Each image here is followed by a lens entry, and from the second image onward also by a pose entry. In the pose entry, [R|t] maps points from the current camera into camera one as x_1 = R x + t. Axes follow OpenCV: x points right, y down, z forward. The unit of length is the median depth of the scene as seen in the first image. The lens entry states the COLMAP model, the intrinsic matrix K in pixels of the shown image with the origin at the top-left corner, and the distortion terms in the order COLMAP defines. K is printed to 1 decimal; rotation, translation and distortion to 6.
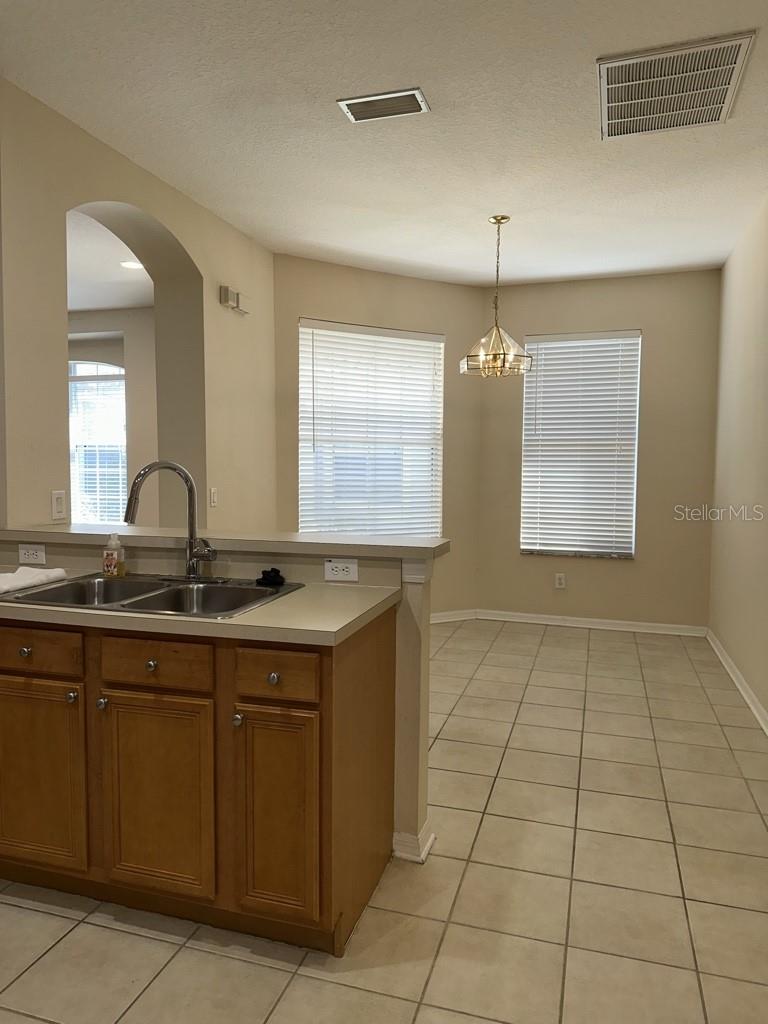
lens RADIAL K [[720.1, 0, 380.7], [0, 720.1, 508.1], [0, 0, 1]] dist [0.084141, -0.078359]
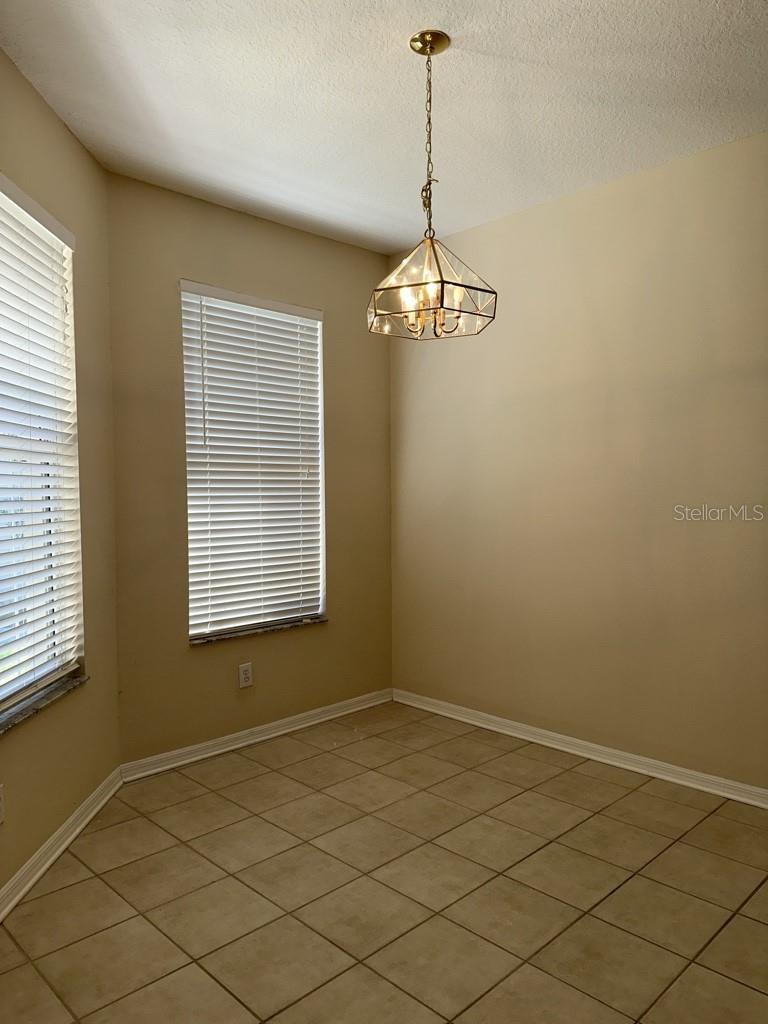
lens RADIAL K [[720.1, 0, 384.5], [0, 720.1, 513.3], [0, 0, 1]] dist [0.084141, -0.078359]
pose [[0.457457, -0.038594, 0.888394, -0.262678], [0.056920, 0.998280, 0.014058, -0.044757], [-0.887408, 0.044136, 0.458867, 0.588891]]
